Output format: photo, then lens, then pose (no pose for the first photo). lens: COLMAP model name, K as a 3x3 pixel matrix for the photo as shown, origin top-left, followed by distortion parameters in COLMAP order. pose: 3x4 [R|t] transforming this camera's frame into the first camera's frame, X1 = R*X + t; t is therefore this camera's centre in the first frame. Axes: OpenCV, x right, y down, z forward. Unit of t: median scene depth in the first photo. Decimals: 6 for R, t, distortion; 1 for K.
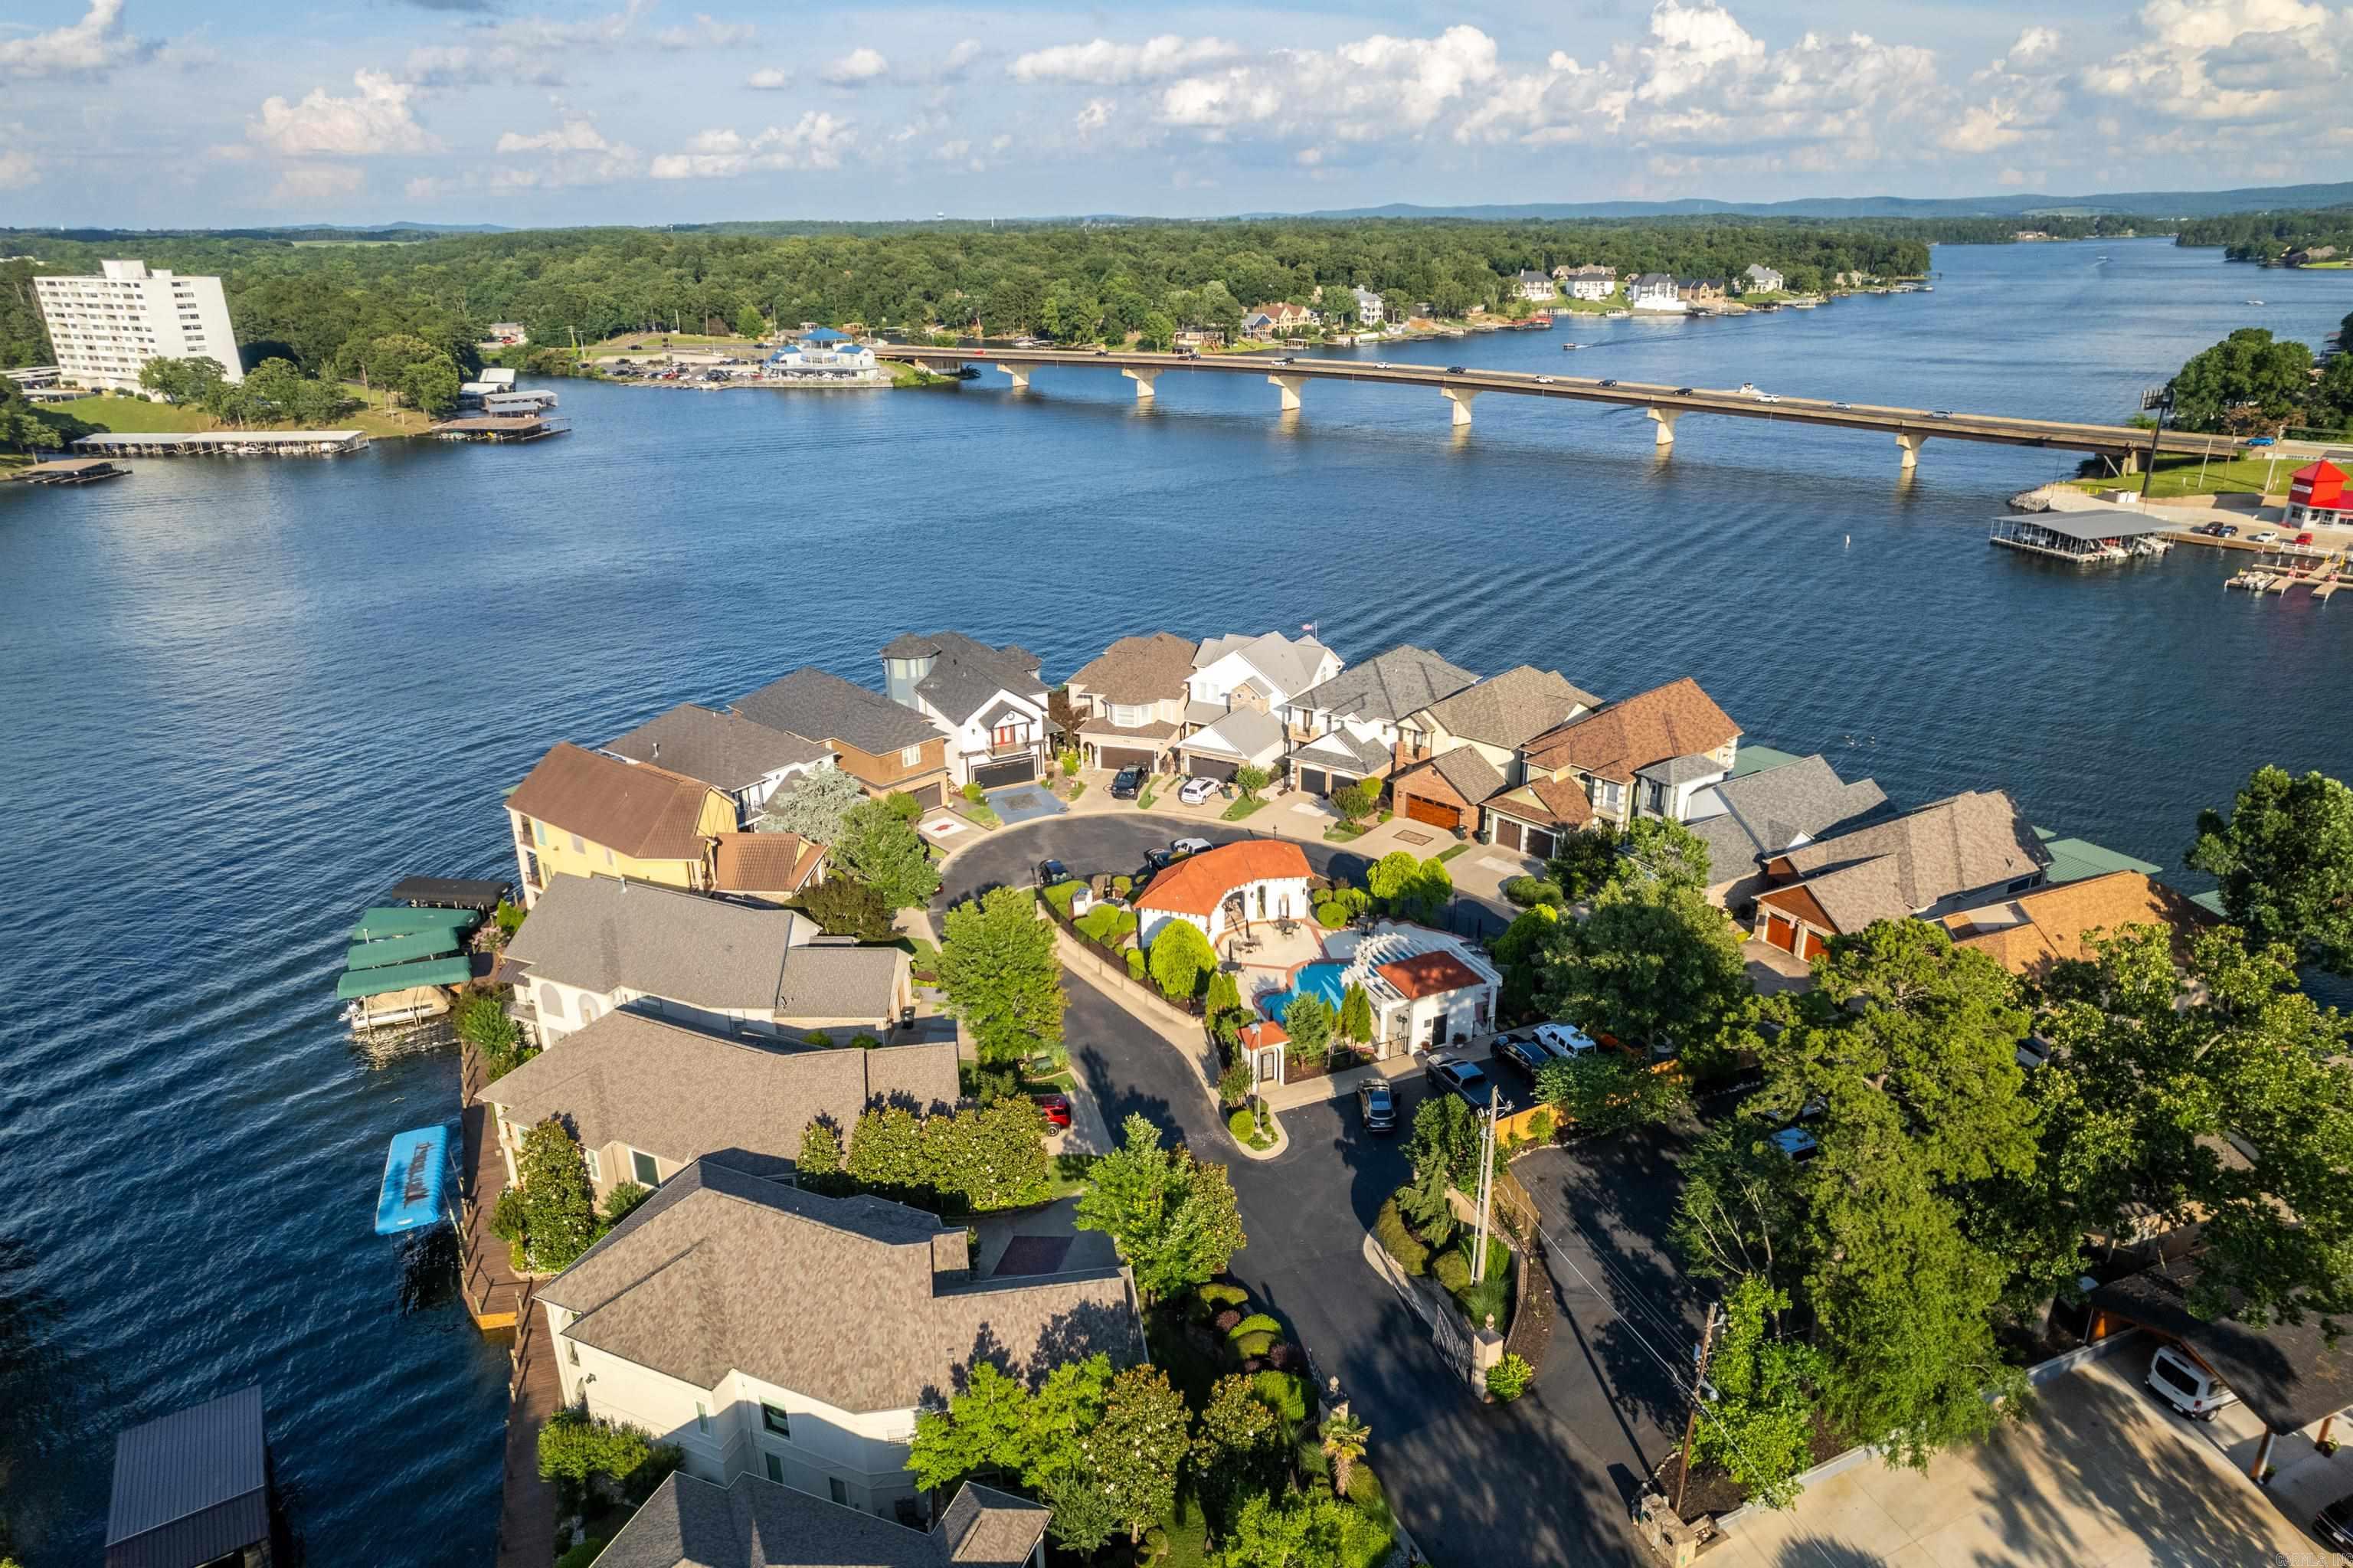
lens RADIAL K [[1452.7, 0, 1176.2], [0, 1452.7, 817.4], [0, 0, 1]] dist [-0.031682, -0.000159]
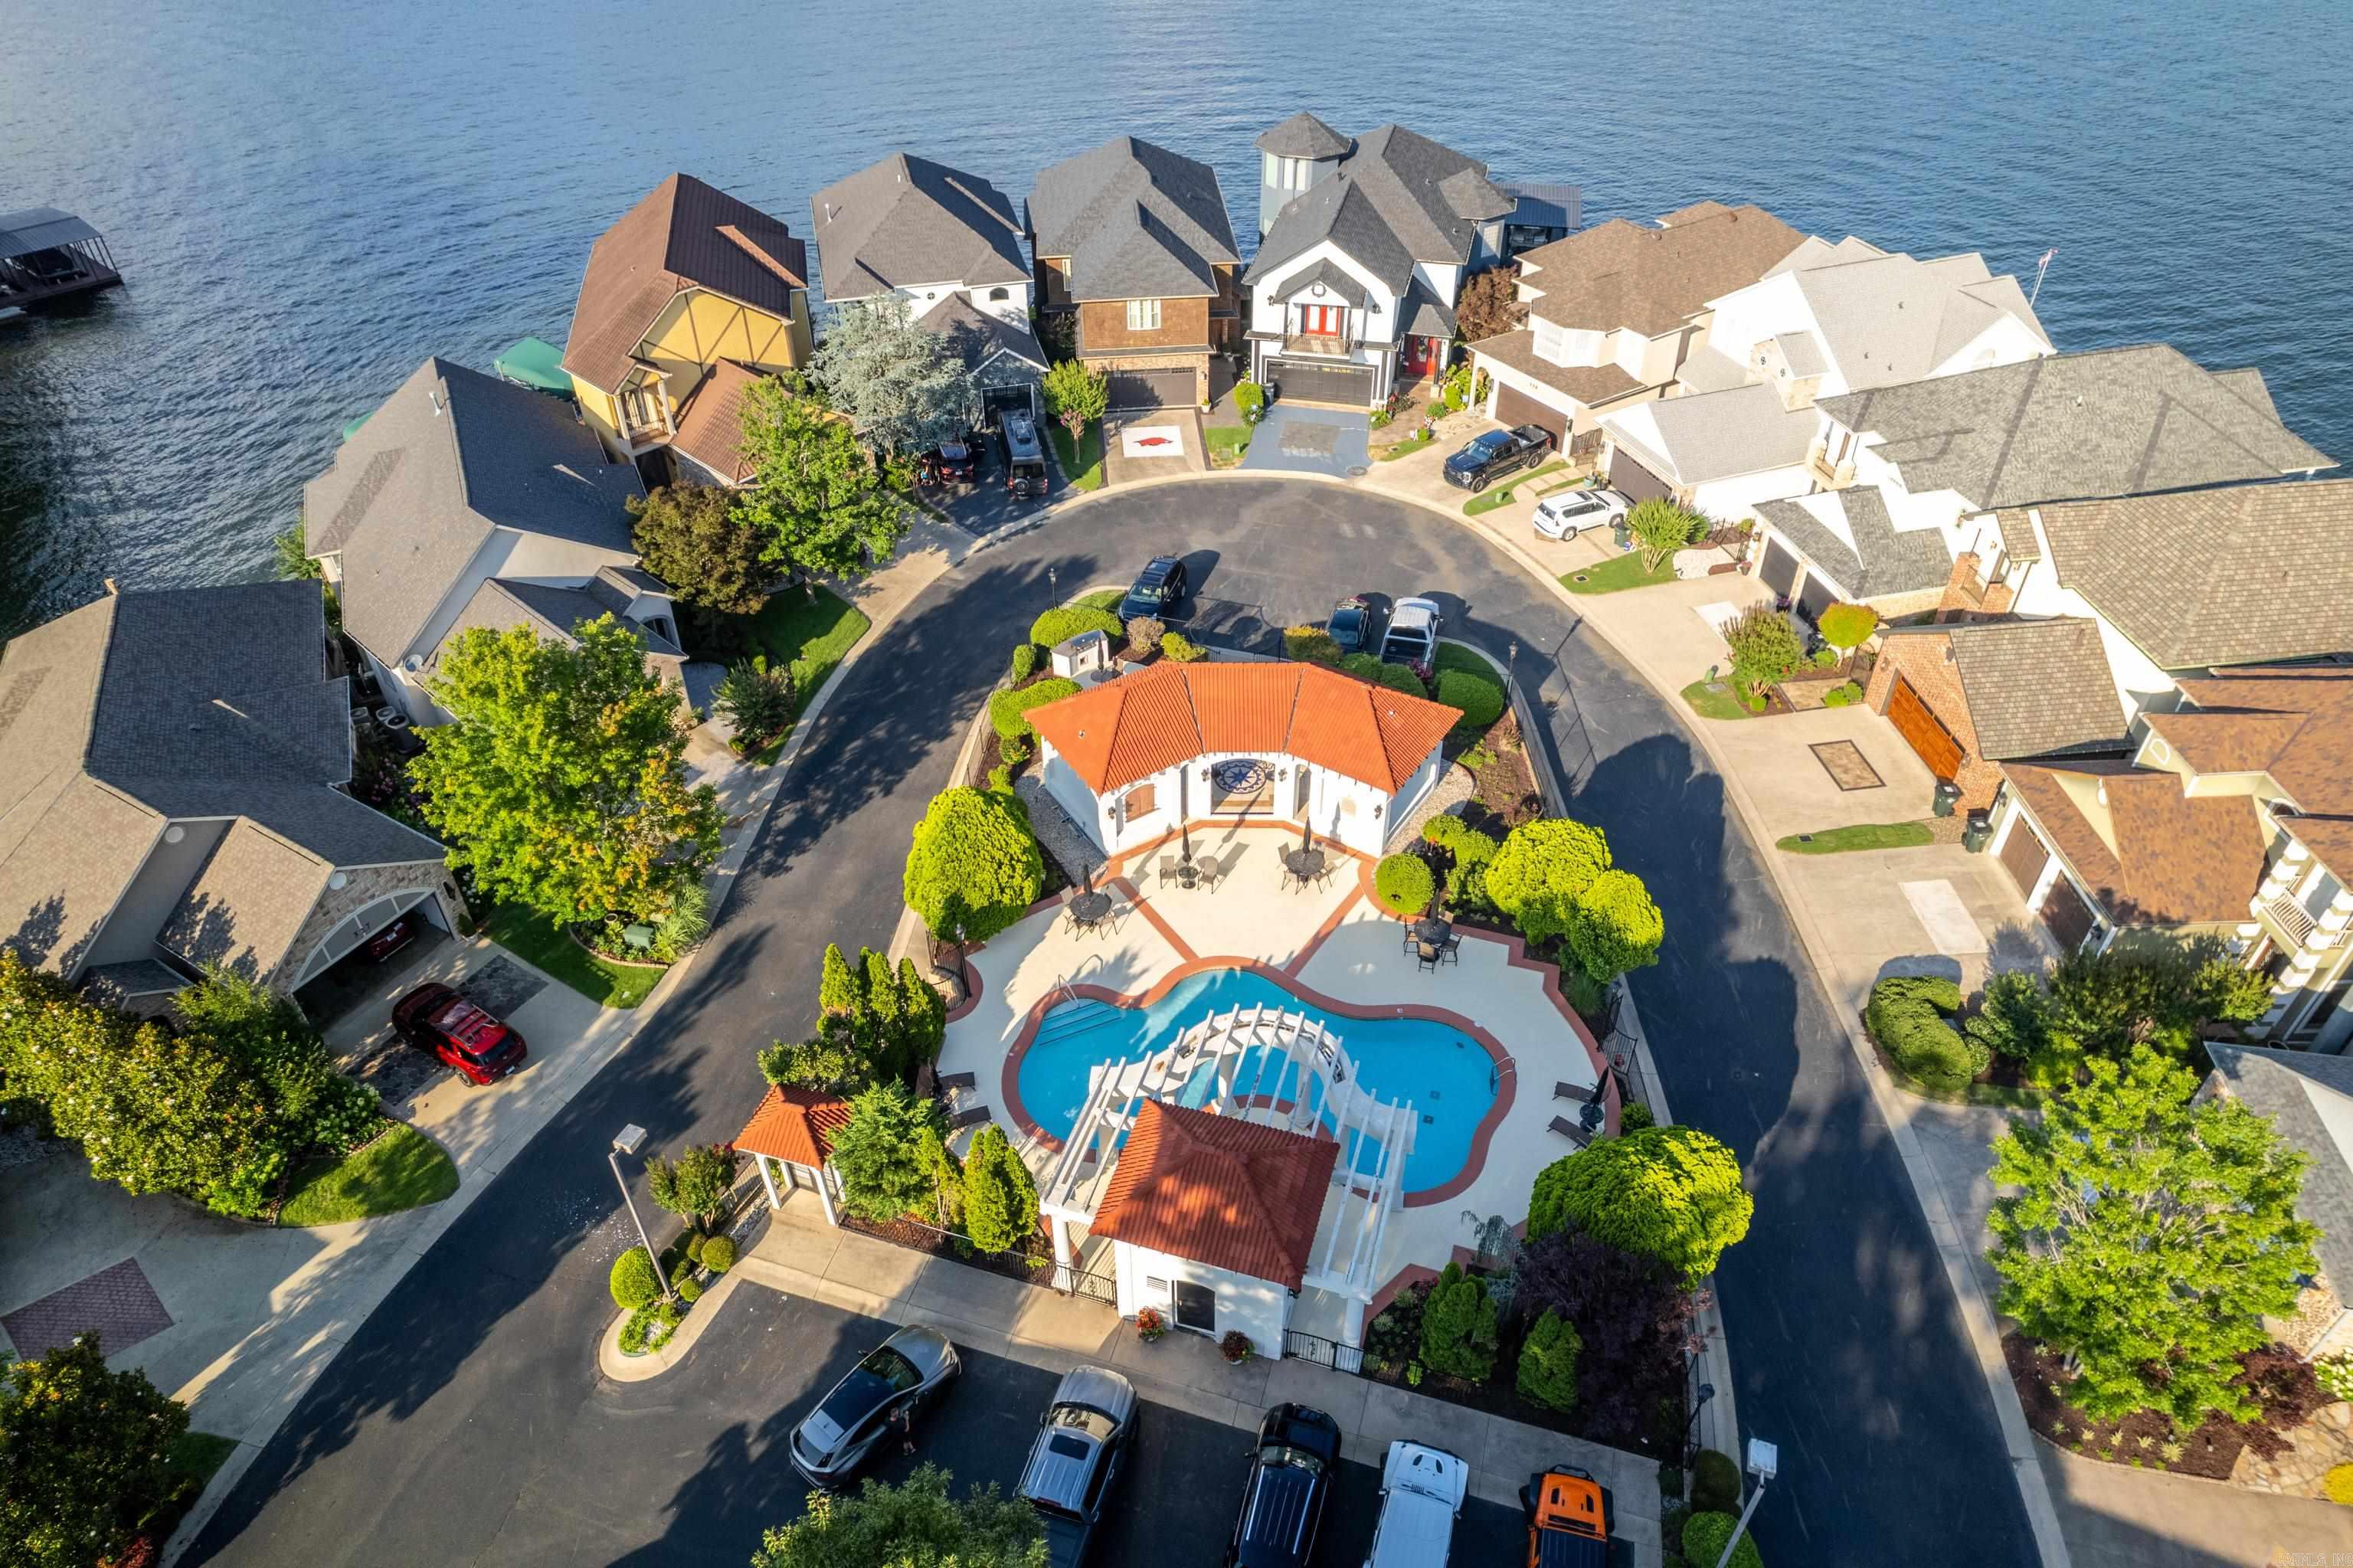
lens RADIAL K [[1452.7, 0, 1176.2], [0, 1452.7, 817.4], [0, 0, 1]] dist [-0.031682, -0.000159]
pose [[0.769815, 0.425634, -0.475626, 0.212189], [-0.246073, 0.885493, 0.394144, -0.096953], [0.588925, -0.186380, 0.786403, 0.461372]]
